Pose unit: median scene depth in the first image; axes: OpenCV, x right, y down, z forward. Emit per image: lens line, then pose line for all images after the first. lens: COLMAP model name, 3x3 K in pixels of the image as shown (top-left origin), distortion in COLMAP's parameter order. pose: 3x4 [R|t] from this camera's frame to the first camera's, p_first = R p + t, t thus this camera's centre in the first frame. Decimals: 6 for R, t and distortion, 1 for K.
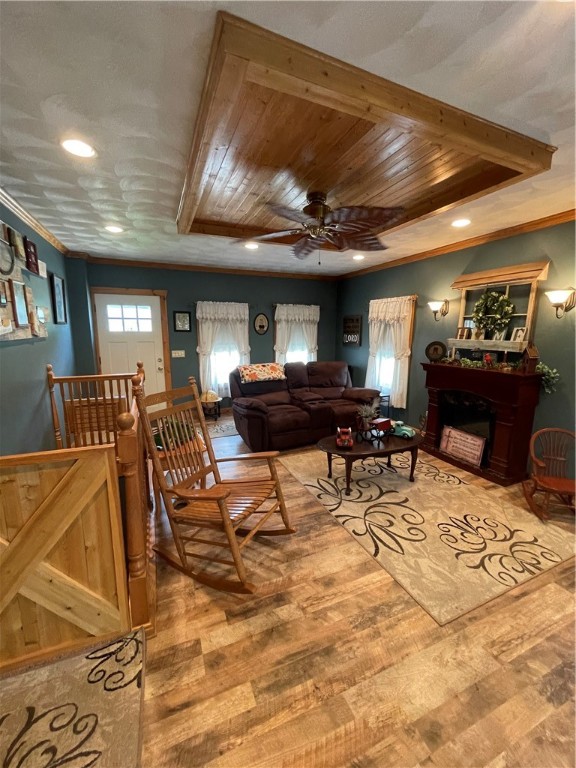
lens RADIAL K [[311.1, 0, 291.1], [0, 311.1, 383.5], [0, 0, 1]] dist [-0.000125, -0.000001]
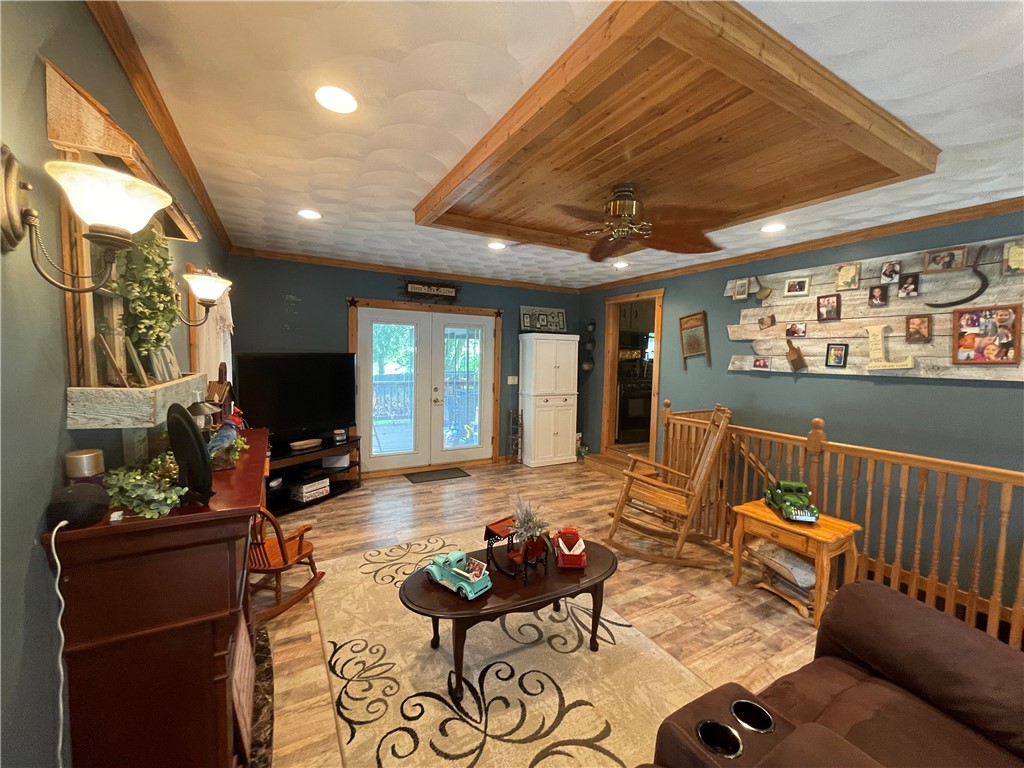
lens RADIAL K [[414.8, 0, 510.2], [0, 414.8, 383.4], [0, 0, 1]] dist [-0.000125, -0.000001]
pose [[-0.994955, -0.025584, -0.097006, 0.347384], [-0.048352, 0.969512, 0.240226, -0.280793], [0.087903, 0.243704, -0.965858, 1.590439]]
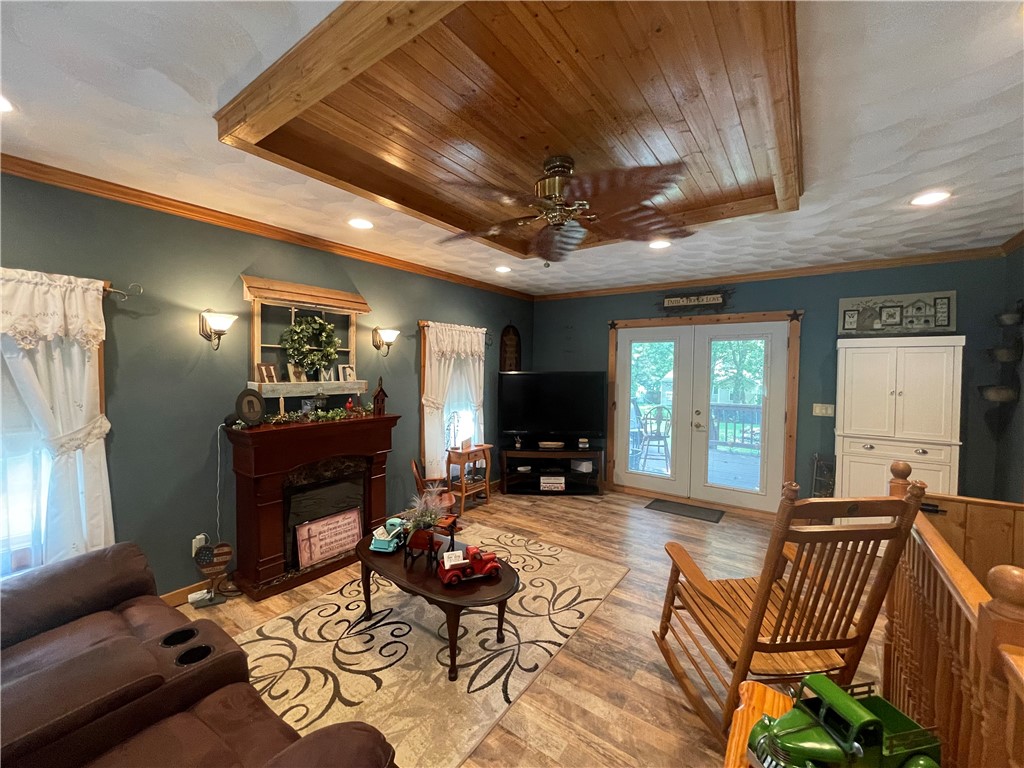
lens RADIAL K [[414.8, 0, 510.2], [0, 414.8, 383.4], [0, 0, 1]] dist [-0.000125, -0.000001]
pose [[-0.505366, -0.049093, 0.861508, -0.464473], [0.134560, 0.981683, 0.134875, -0.225411], [-0.852349, 0.184085, -0.489503, 1.197841]]
